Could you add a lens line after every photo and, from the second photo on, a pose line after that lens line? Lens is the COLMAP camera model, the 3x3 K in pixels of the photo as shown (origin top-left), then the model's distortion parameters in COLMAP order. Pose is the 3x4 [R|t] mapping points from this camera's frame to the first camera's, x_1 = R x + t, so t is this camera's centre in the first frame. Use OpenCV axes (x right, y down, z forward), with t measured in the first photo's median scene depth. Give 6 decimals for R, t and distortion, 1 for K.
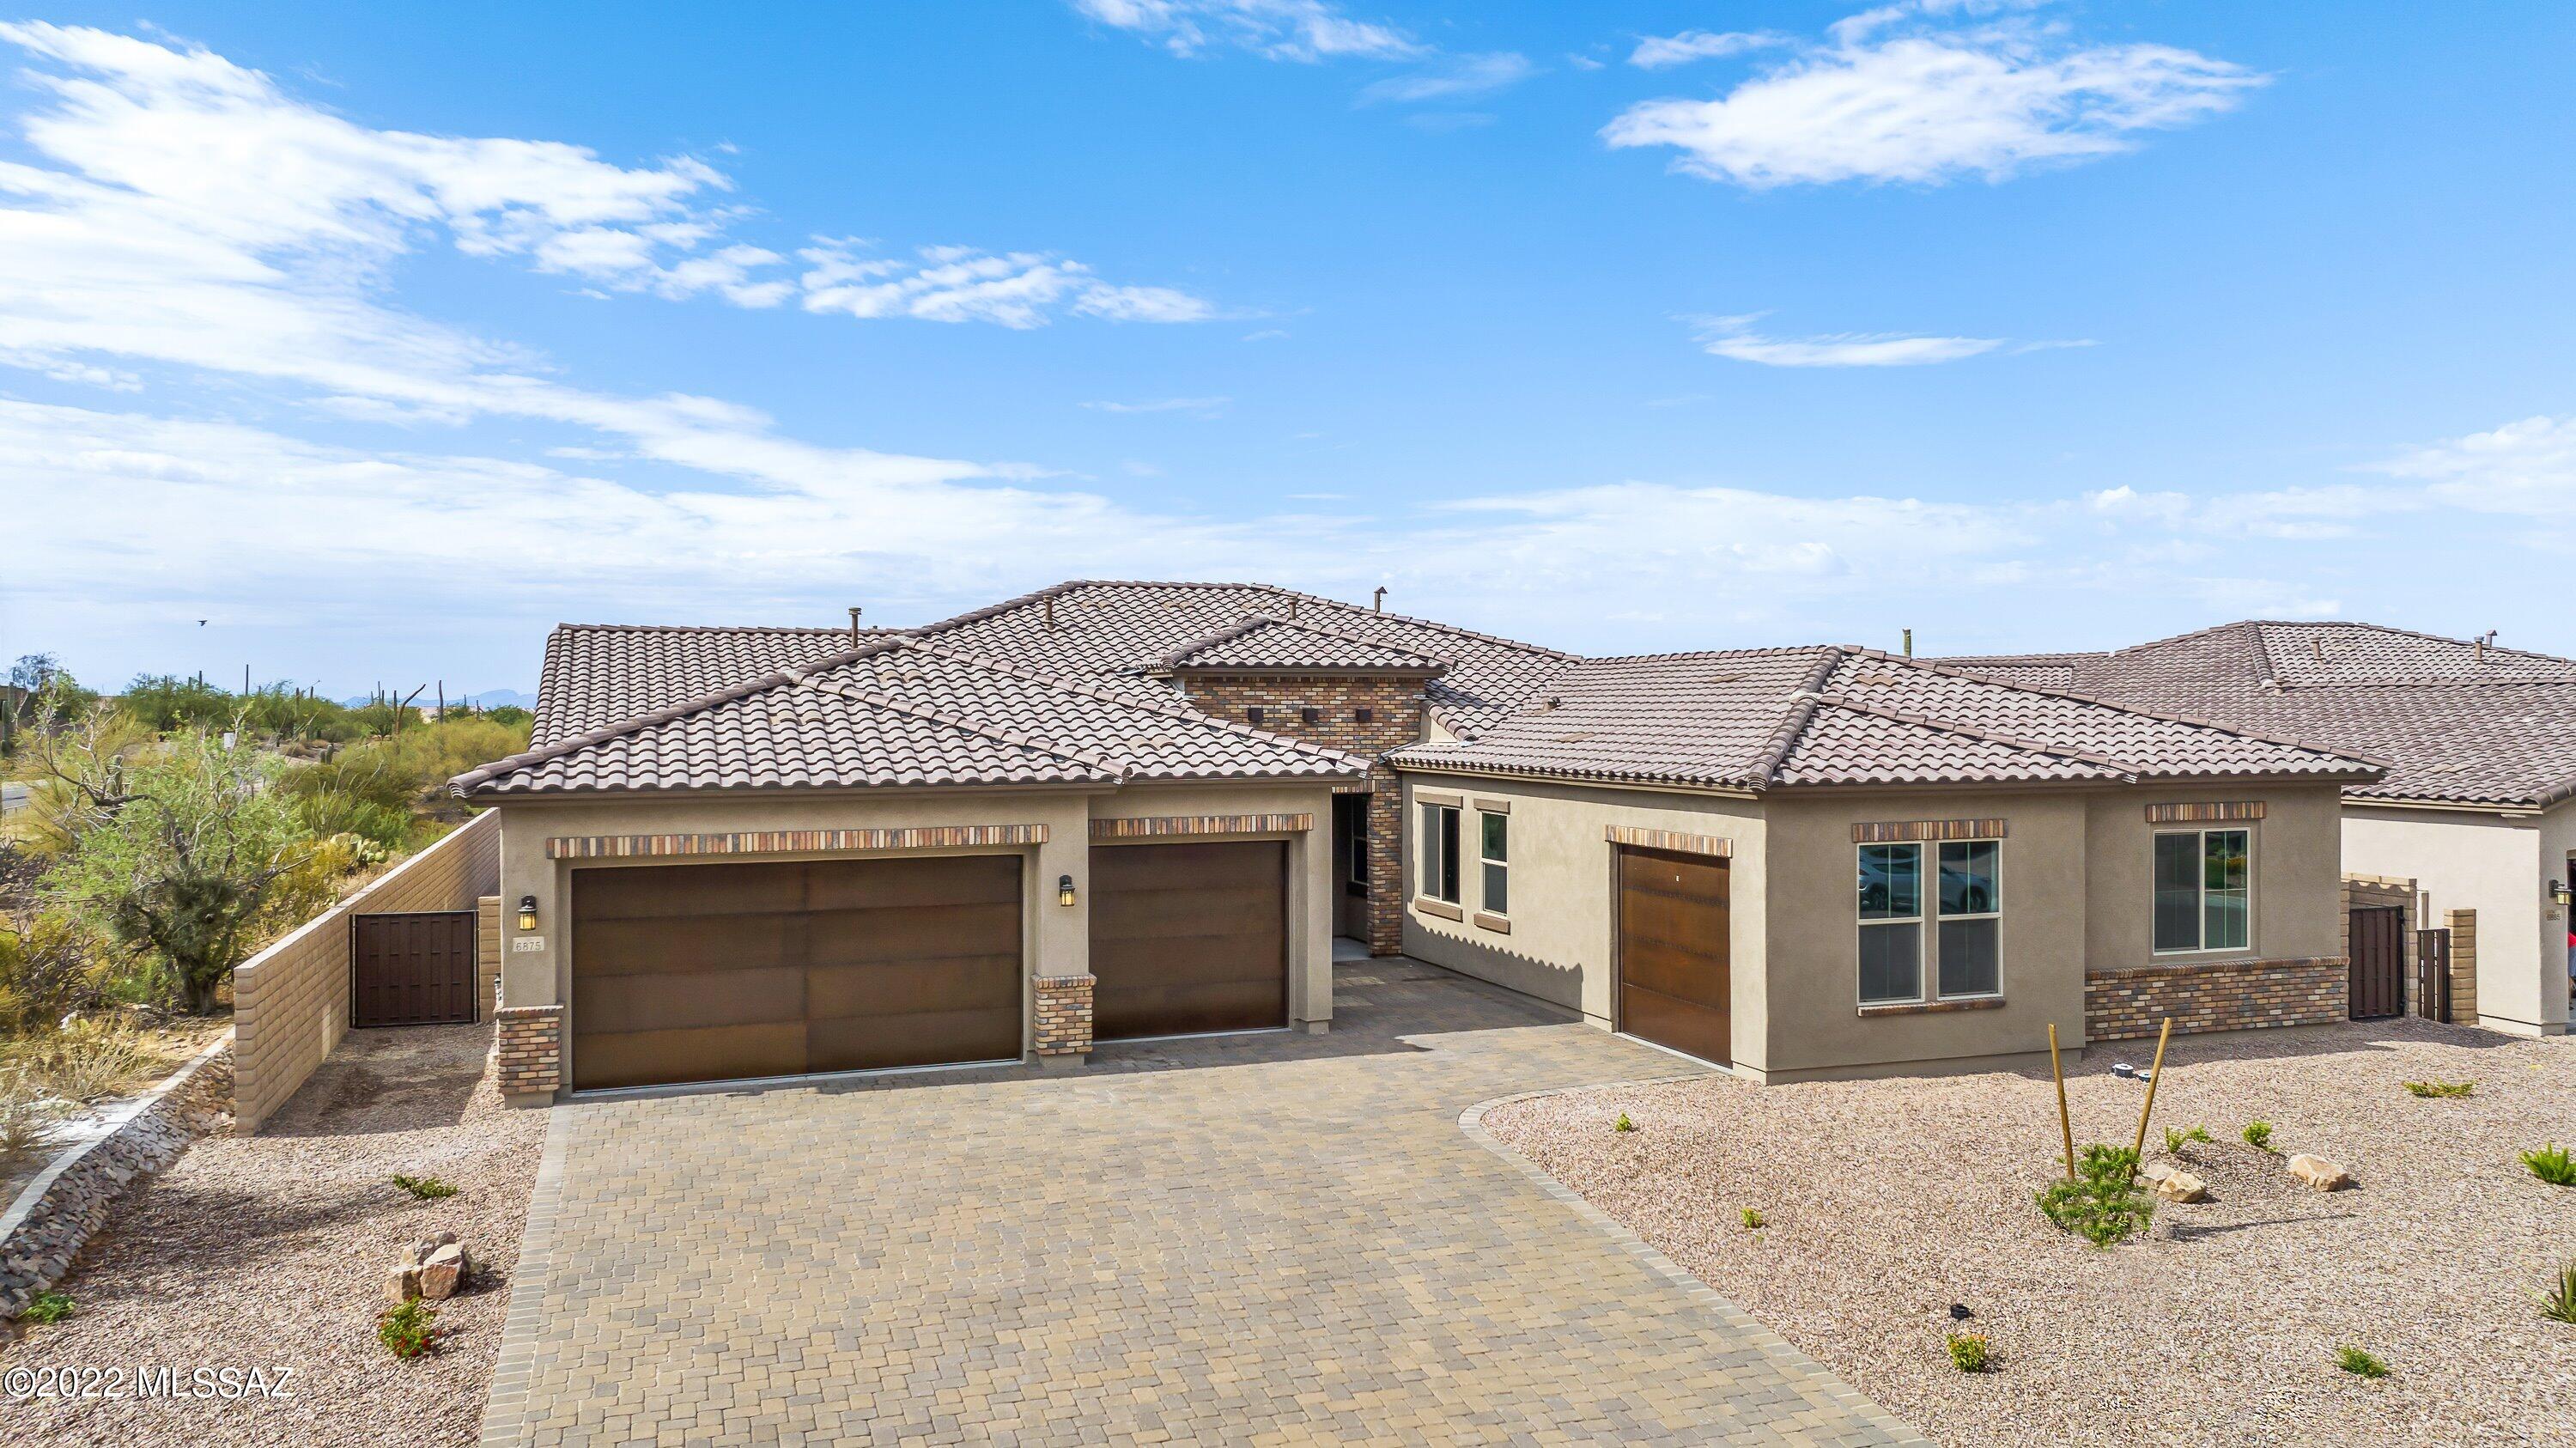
lens RADIAL K [[1798.4, 0, 1324.2], [0, 1798.4, 656.8], [0, 0, 1]] dist [0.030752, -0.004764]
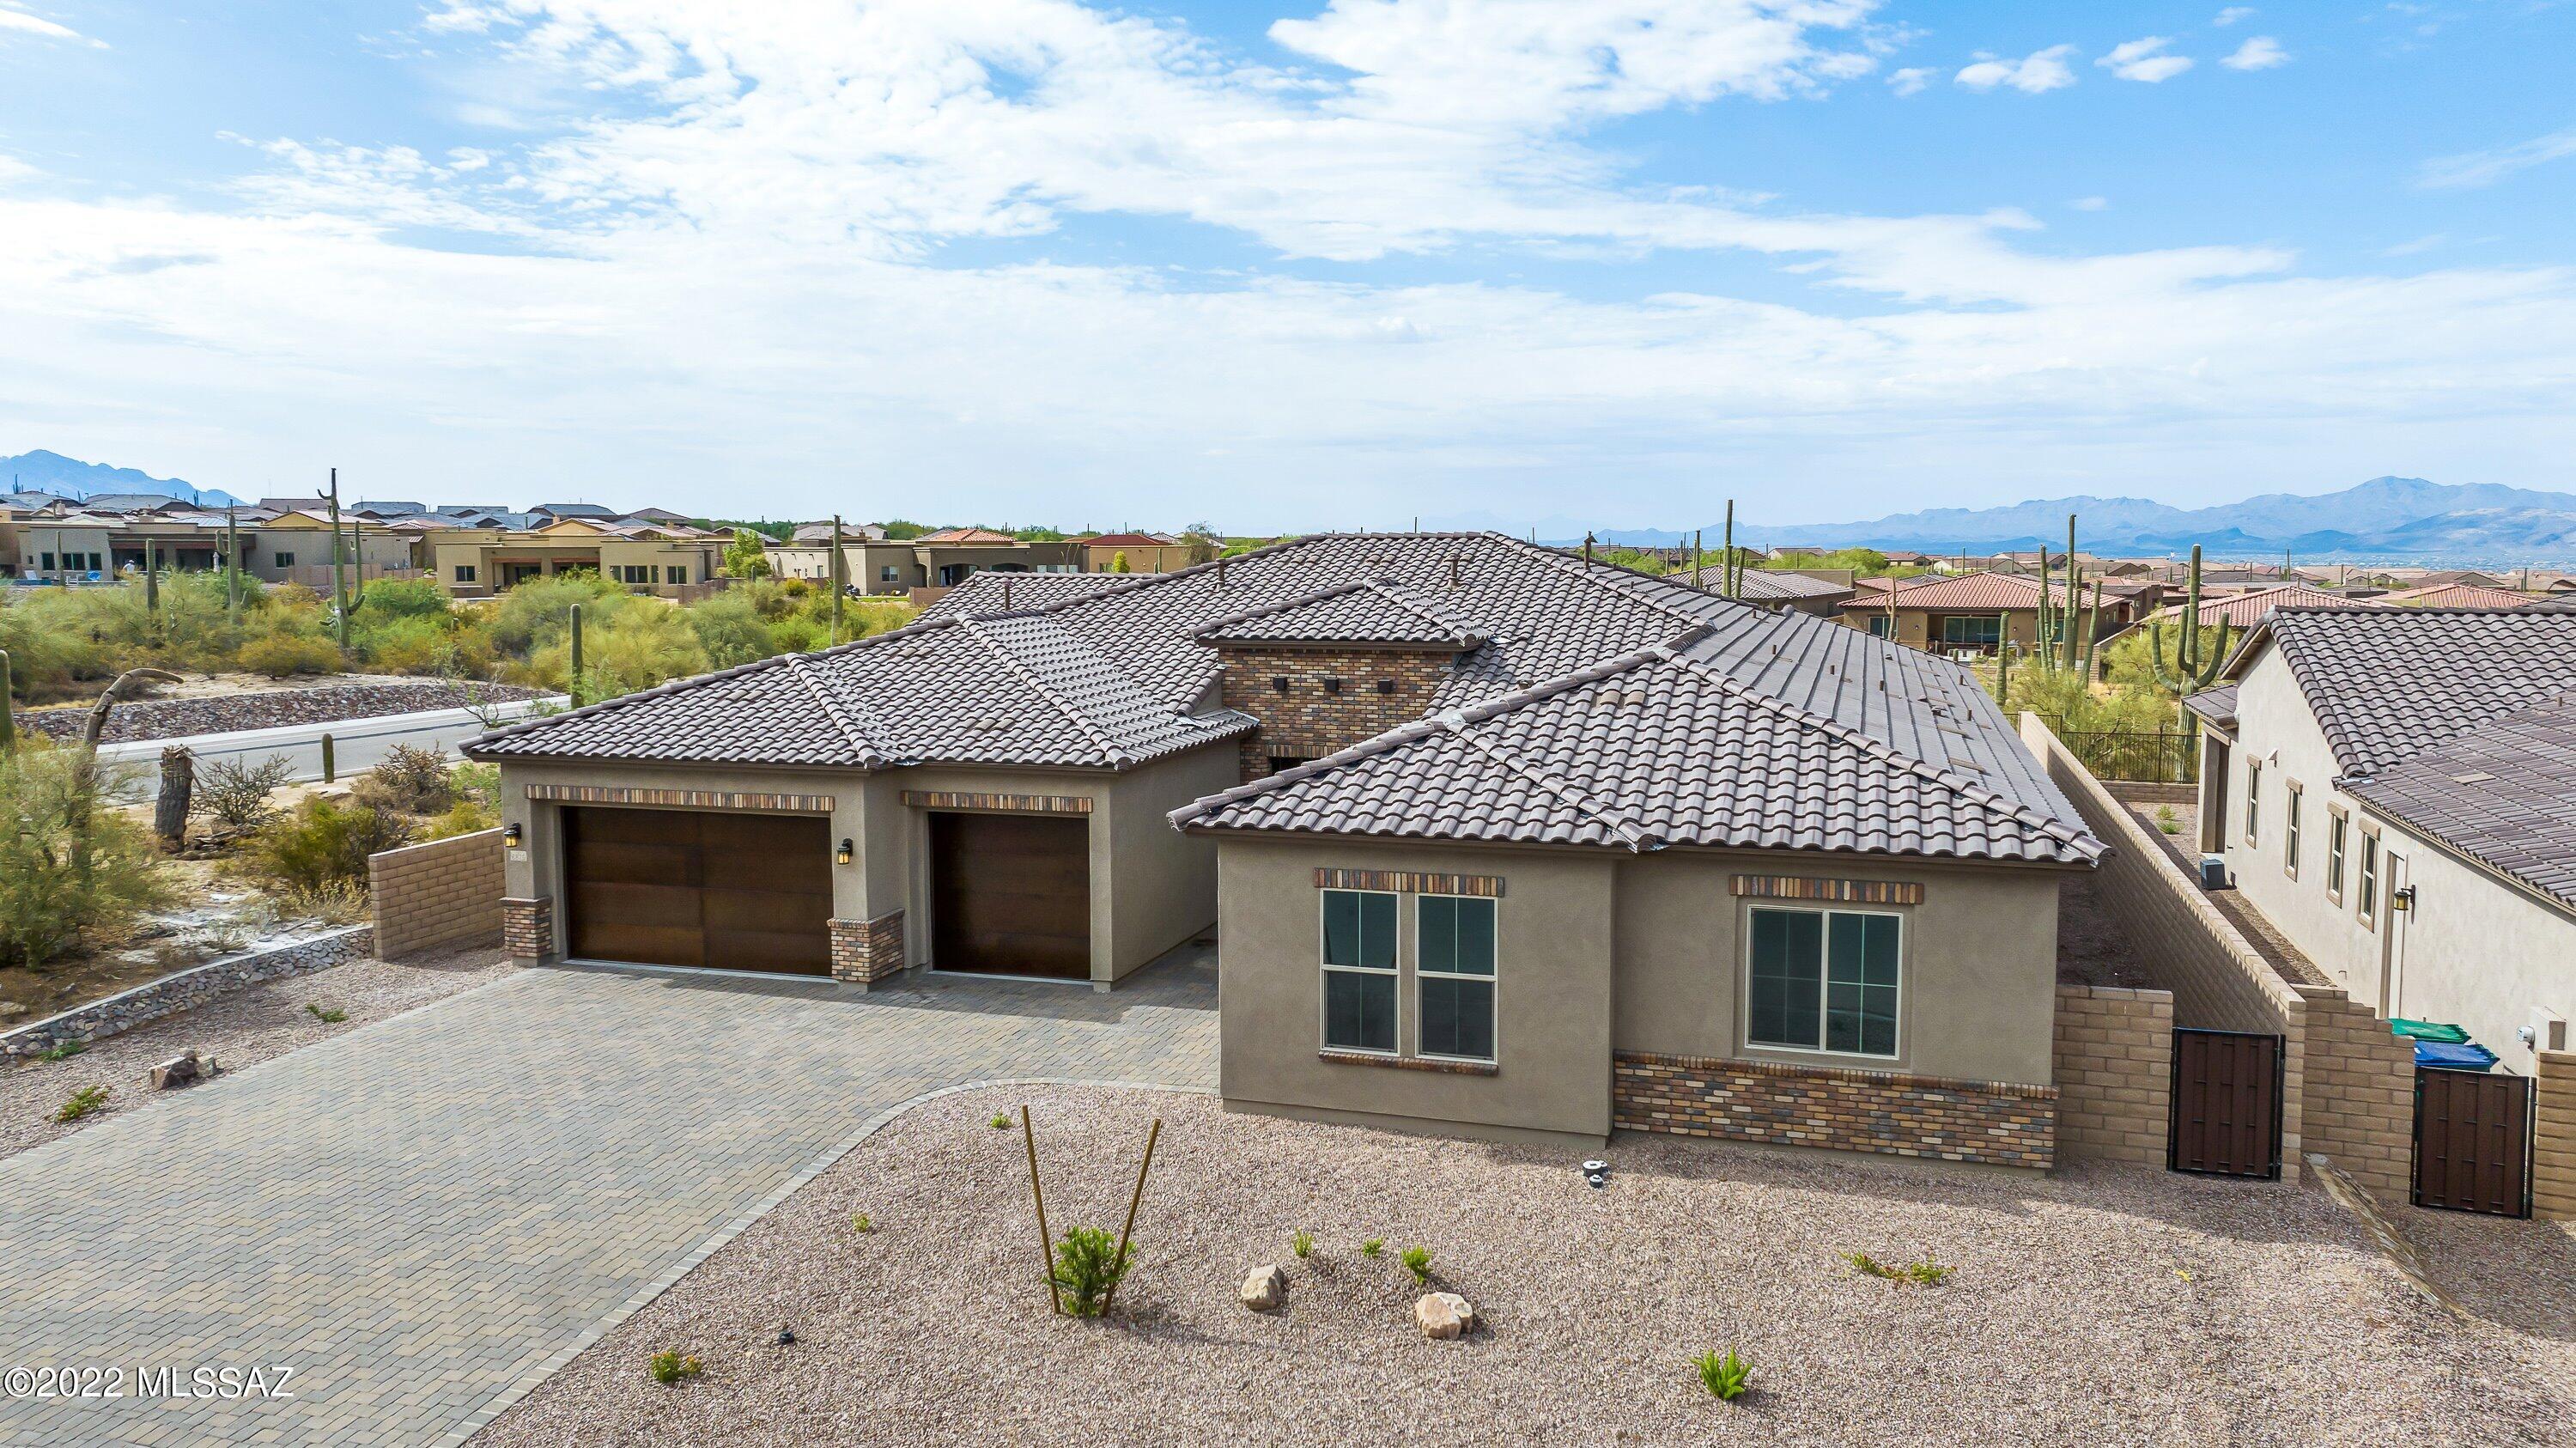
lens RADIAL K [[1802.8, 0, 1304.3], [0, 1802.8, 709.6], [0, 0, 1]] dist [0.034108, -0.003604]
pose [[0.795411, 0.054114, -0.603650, 0.852214], [0.018198, 0.993424, 0.113035, -0.100530], [0.605798, -0.100895, 0.789195, 0.229561]]
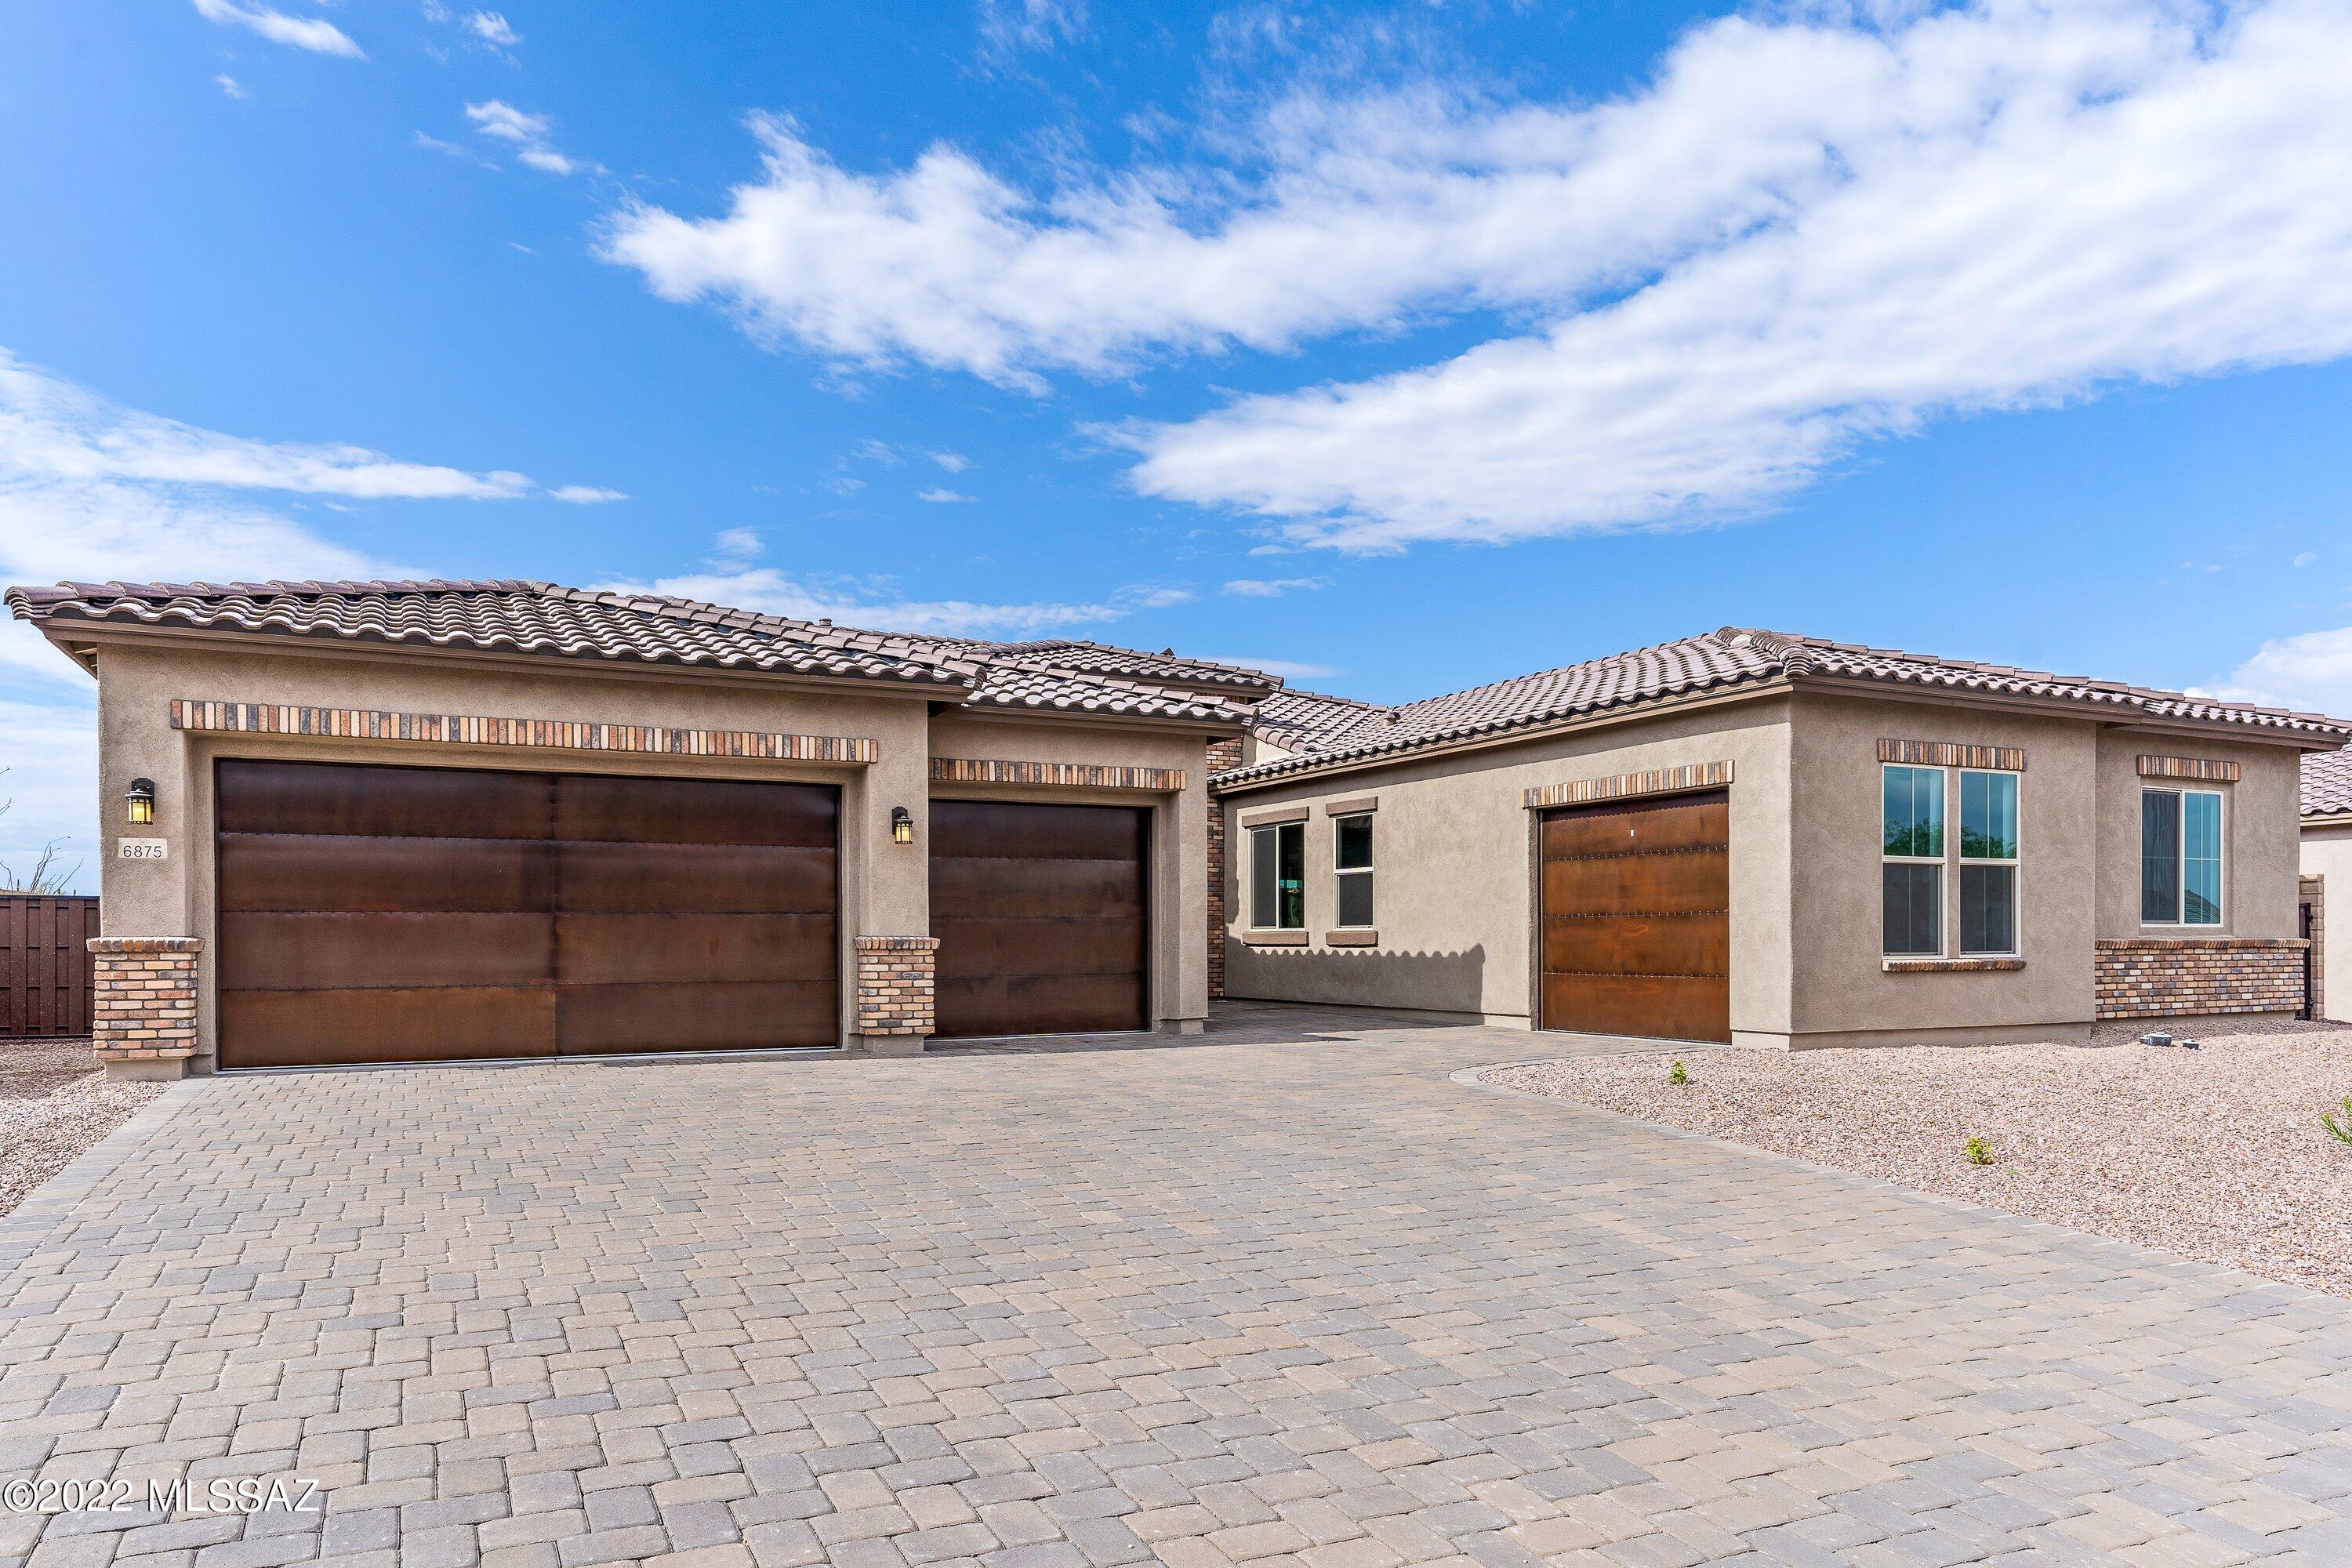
lens RADIAL K [[1482.5, 0, 1159.0], [0, 1482.5, 910.5], [0, 0, 1]] dist [0.003434, 0.003229]
pose [[0.993705, 0.002451, 0.112003, -0.105571], [-0.003454, 0.999956, 0.008763, 0.162171], [-0.111977, -0.009095, 0.993669, 0.355981]]
